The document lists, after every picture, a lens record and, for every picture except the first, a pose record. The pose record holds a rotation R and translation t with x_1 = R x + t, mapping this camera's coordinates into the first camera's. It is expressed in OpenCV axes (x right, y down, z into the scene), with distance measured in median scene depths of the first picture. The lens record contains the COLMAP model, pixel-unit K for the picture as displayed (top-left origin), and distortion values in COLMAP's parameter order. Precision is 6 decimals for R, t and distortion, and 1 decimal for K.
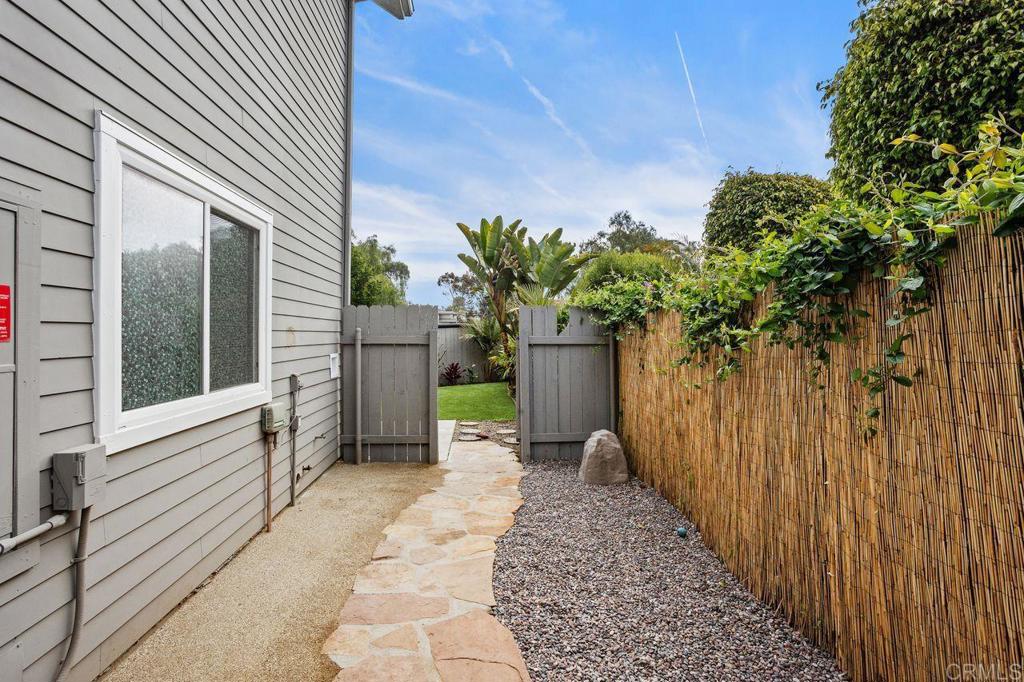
lens RADIAL K [[498.3, 0, 508.6], [0, 498.3, 337.1], [0, 0, 1]] dist [-0.057644, 0.033204]
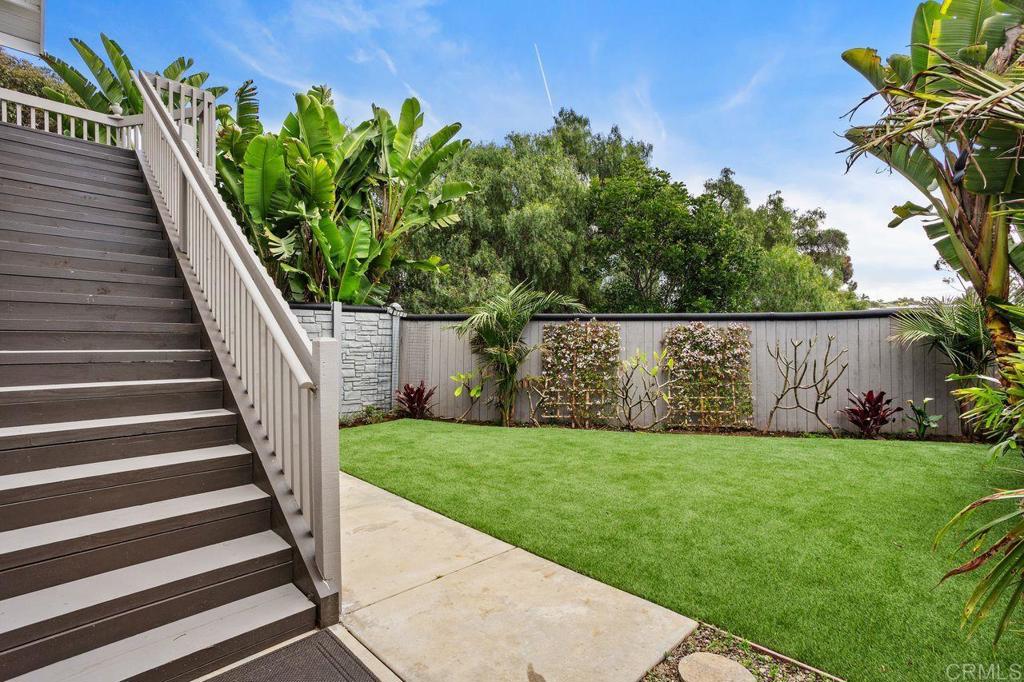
lens RADIAL K [[498.3, 0, 508.6], [0, 498.3, 337.1], [0, 0, 1]] dist [-0.057644, 0.033204]
pose [[0.645655, 0.008283, -0.763585, 0.020806], [-0.009363, 0.999952, 0.002930, 0.001973], [0.763572, 0.005258, 0.645701, 0.432979]]
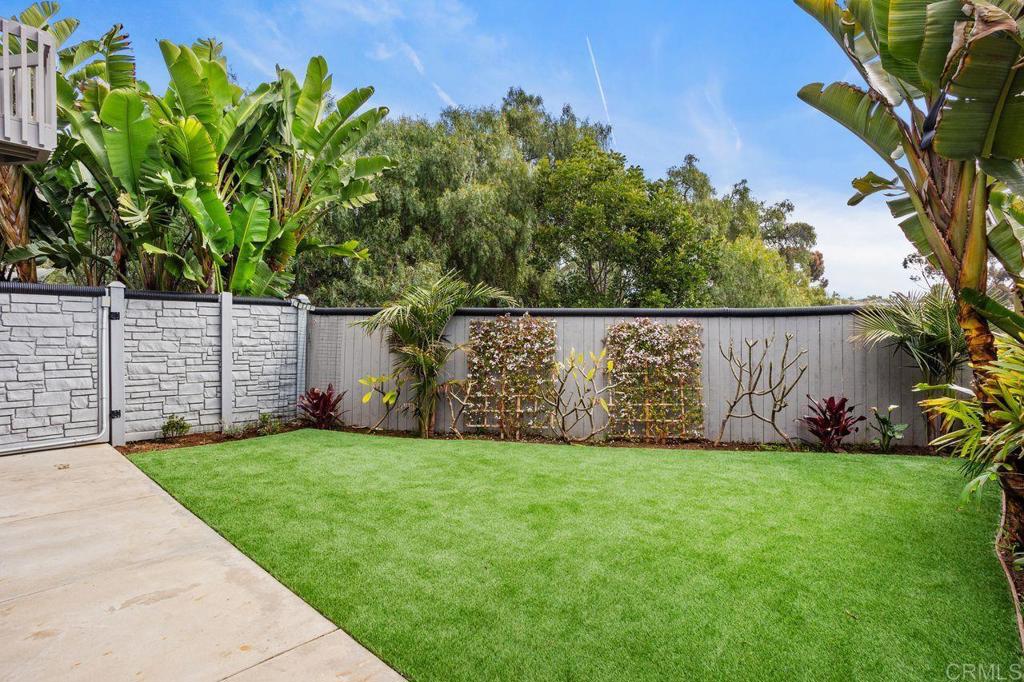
lens RADIAL K [[512.6, 0, 507.9], [0, 512.6, 332.6], [0, 0, 1]] dist [-0.062285, 0.032292]
pose [[0.684790, 0.010764, -0.728660, 0.009840], [-0.013497, 0.999907, 0.002088, -0.000288], [0.728615, 0.008405, 0.684872, 0.508656]]
